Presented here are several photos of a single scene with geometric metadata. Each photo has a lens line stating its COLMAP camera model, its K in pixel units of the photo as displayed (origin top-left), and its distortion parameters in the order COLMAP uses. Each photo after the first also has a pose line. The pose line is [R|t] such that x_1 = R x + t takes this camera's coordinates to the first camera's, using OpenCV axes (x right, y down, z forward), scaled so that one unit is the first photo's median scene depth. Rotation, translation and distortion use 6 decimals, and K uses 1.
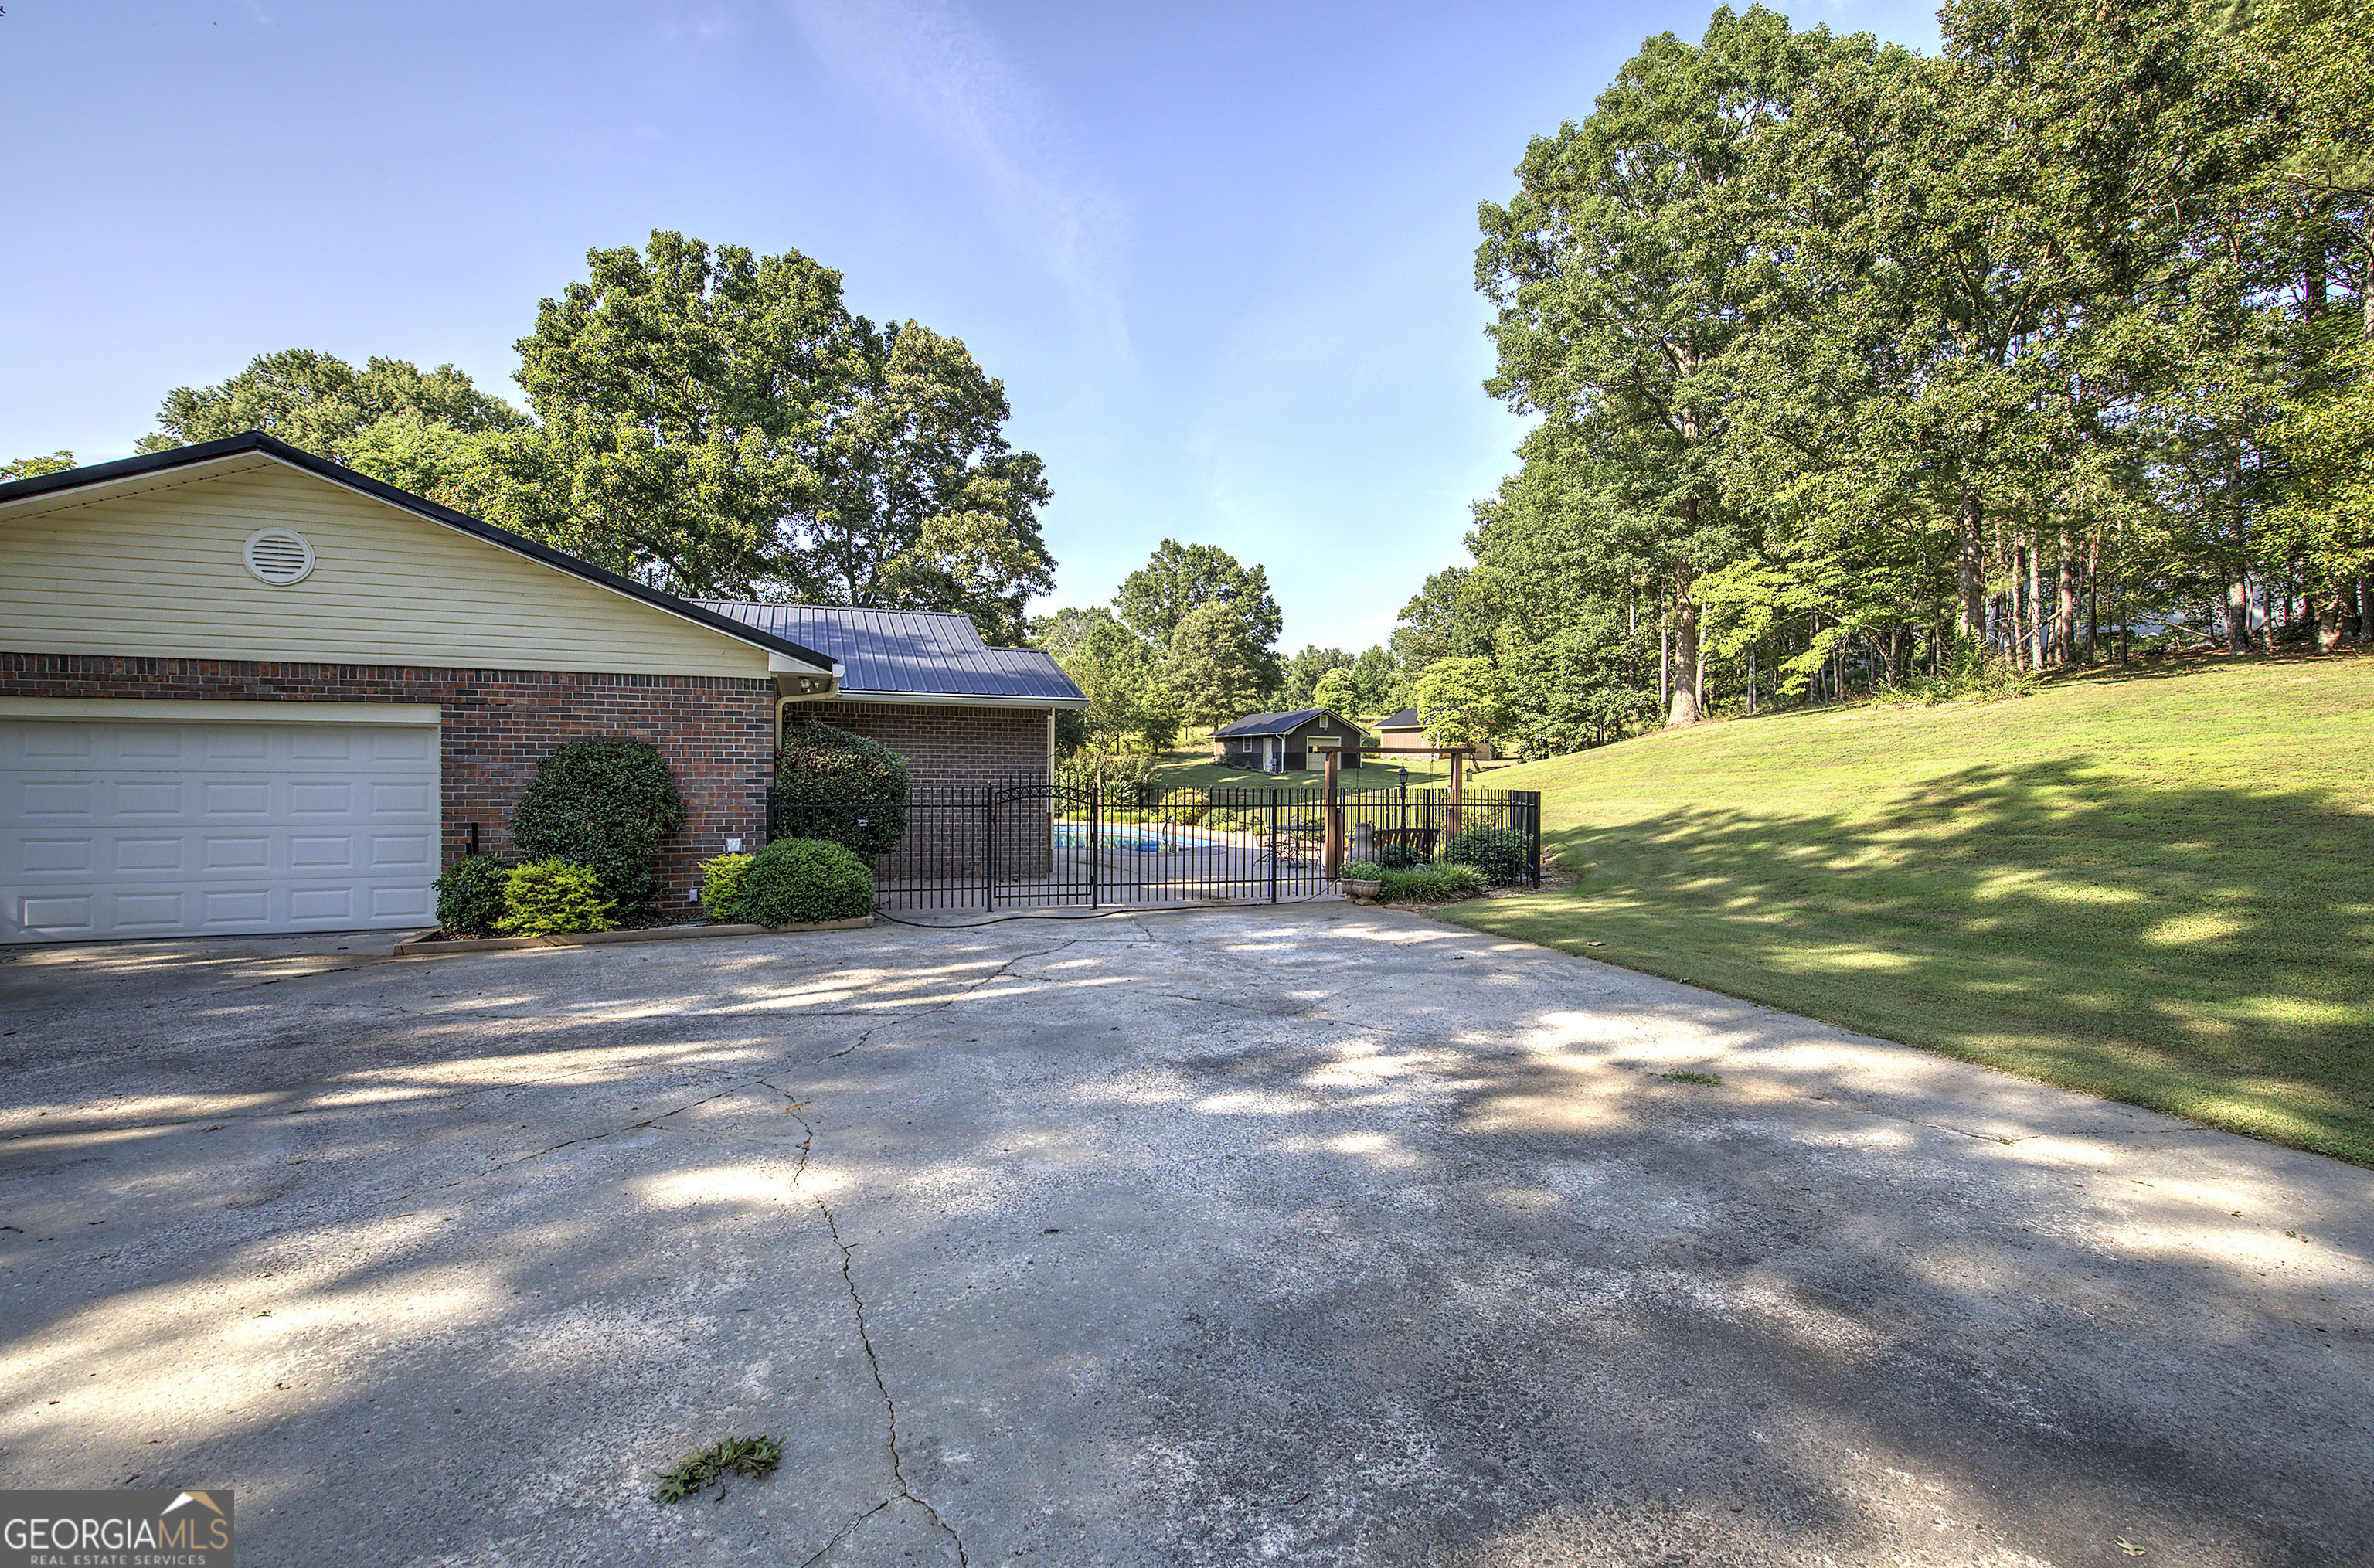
lens RADIAL K [[1009.9, 0, 1203.5], [0, 1009.9, 779.1], [0, 0, 1]] dist [-0.001528, 0.006797]
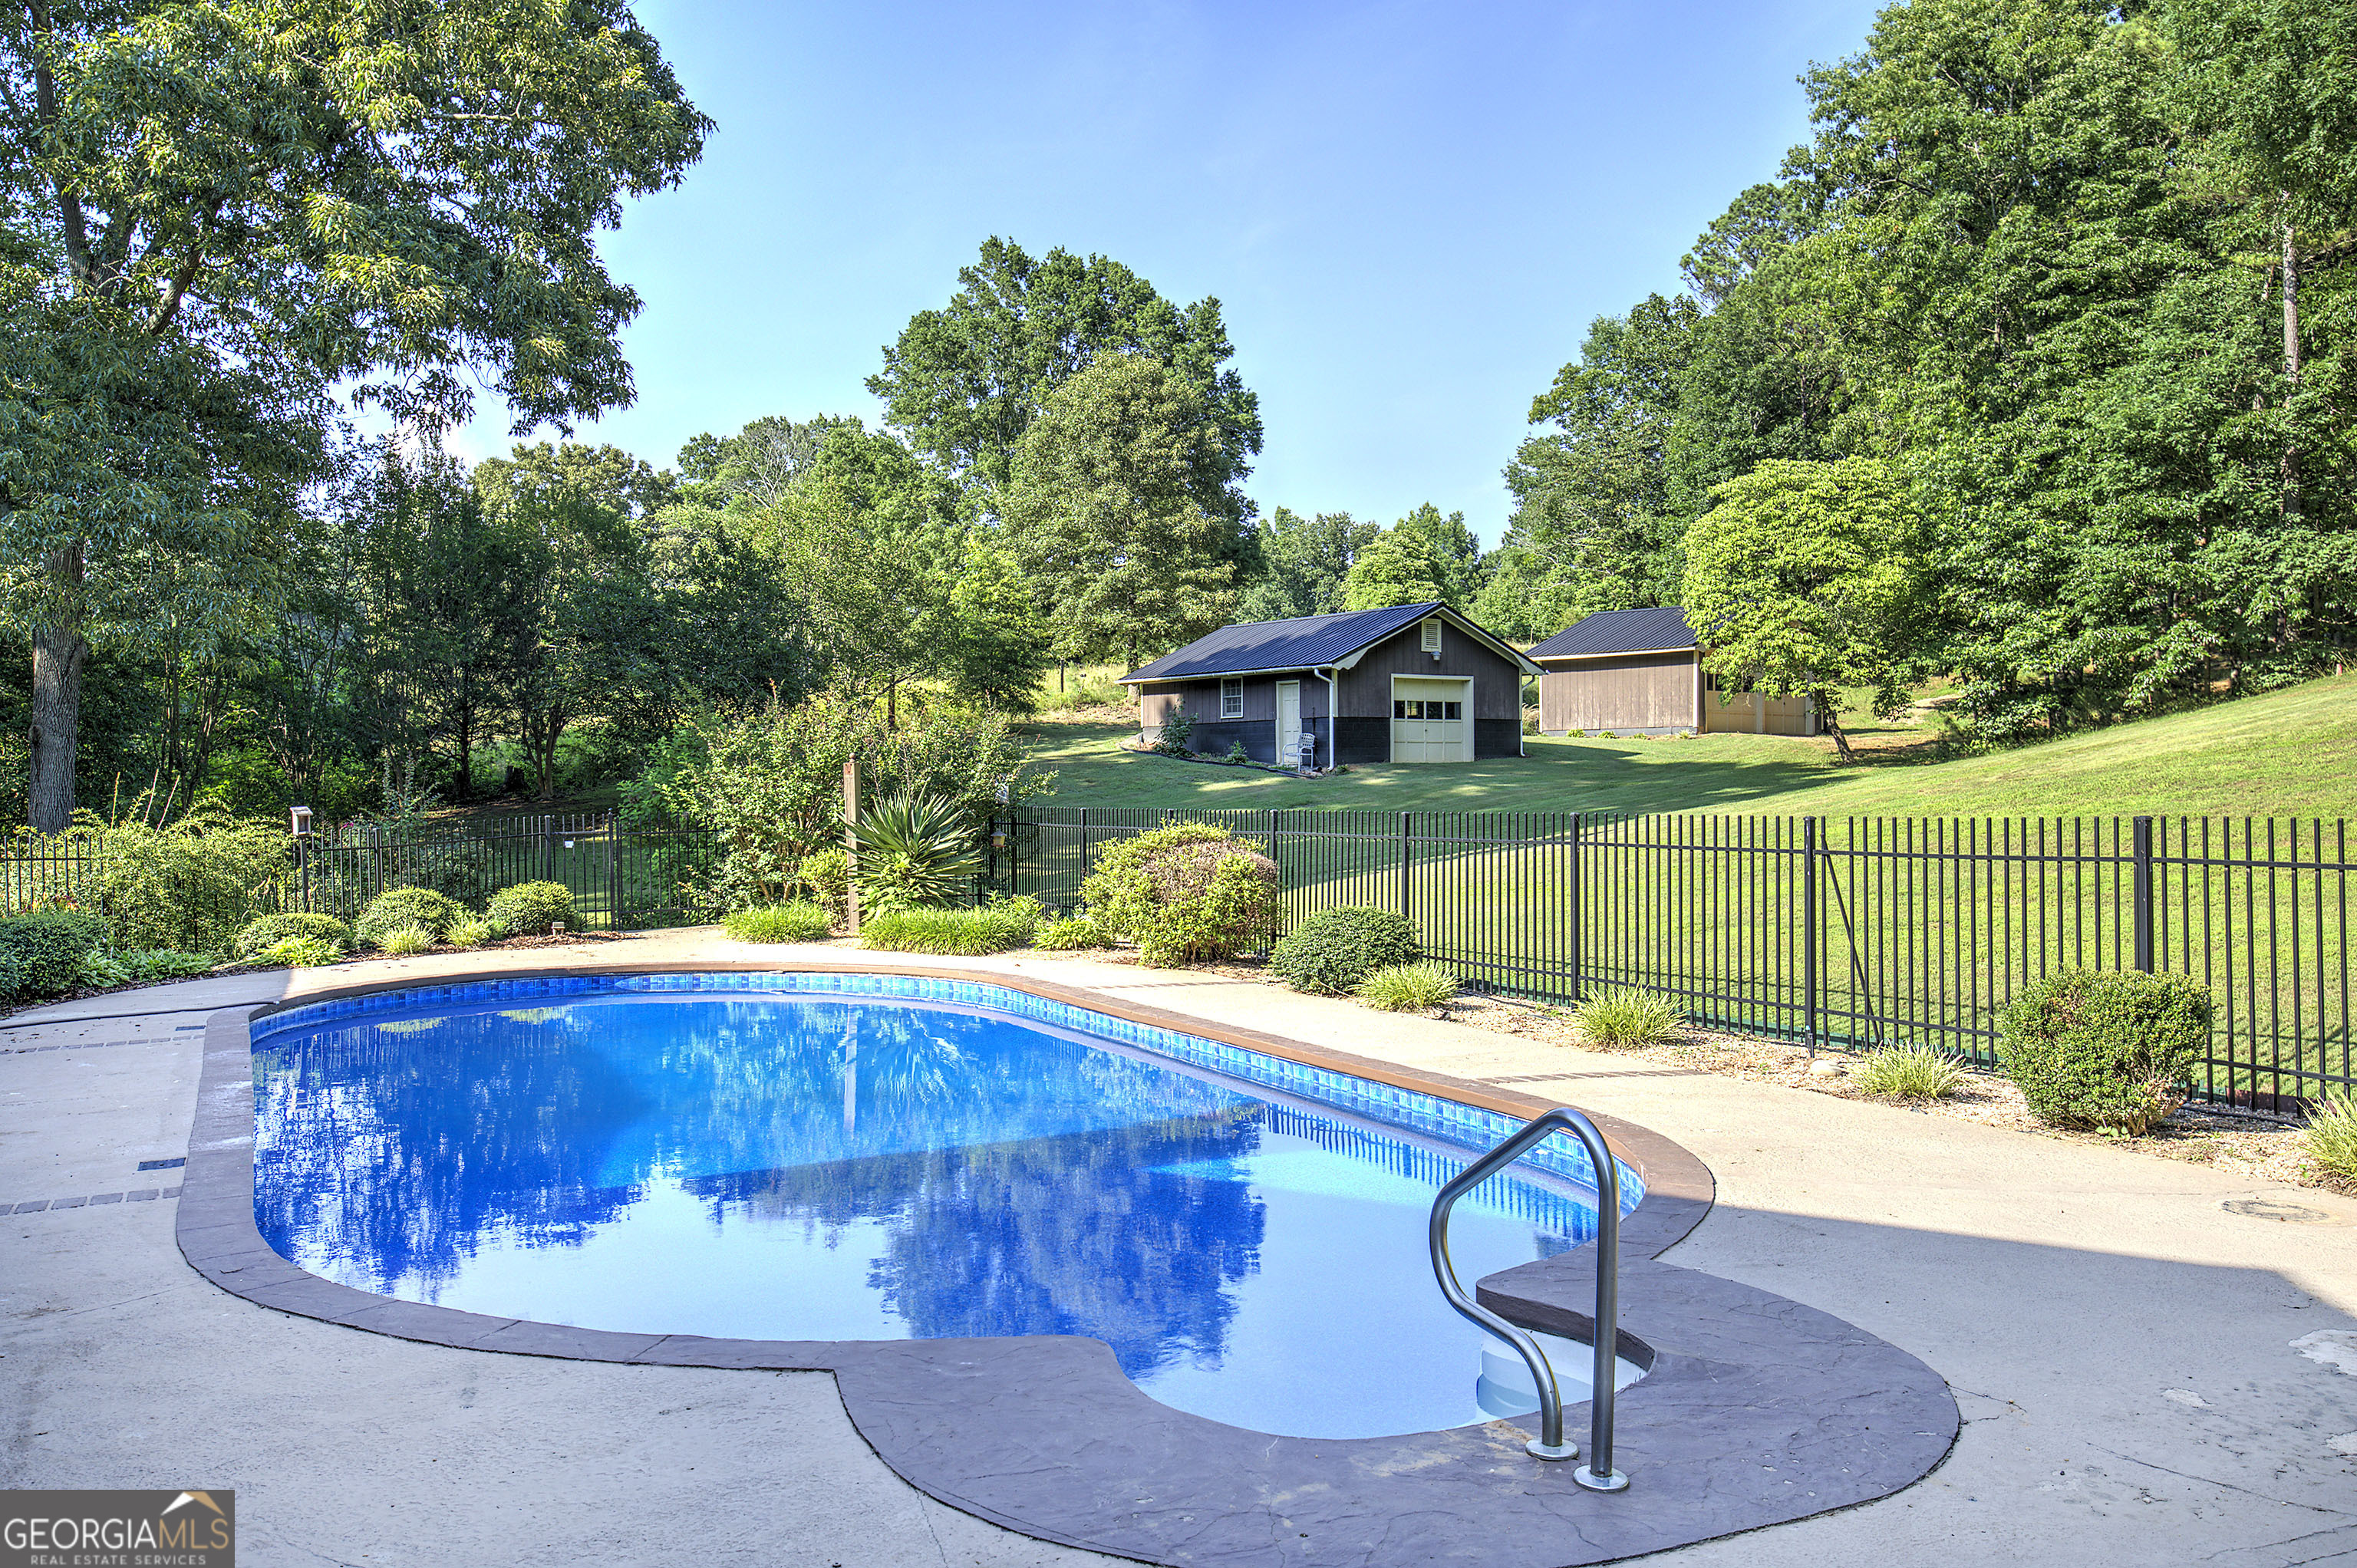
lens RADIAL K [[1956.6, 0, 1163.8], [0, 1956.6, 771.4], [0, 0, 1]] dist [0.009291, -0.019606]
pose [[0.998116, -0.011057, 0.060354, -0.039400], [0.011638, 0.999889, -0.009289, 0.000289], [-0.060244, 0.009974, 0.998134, 0.364771]]
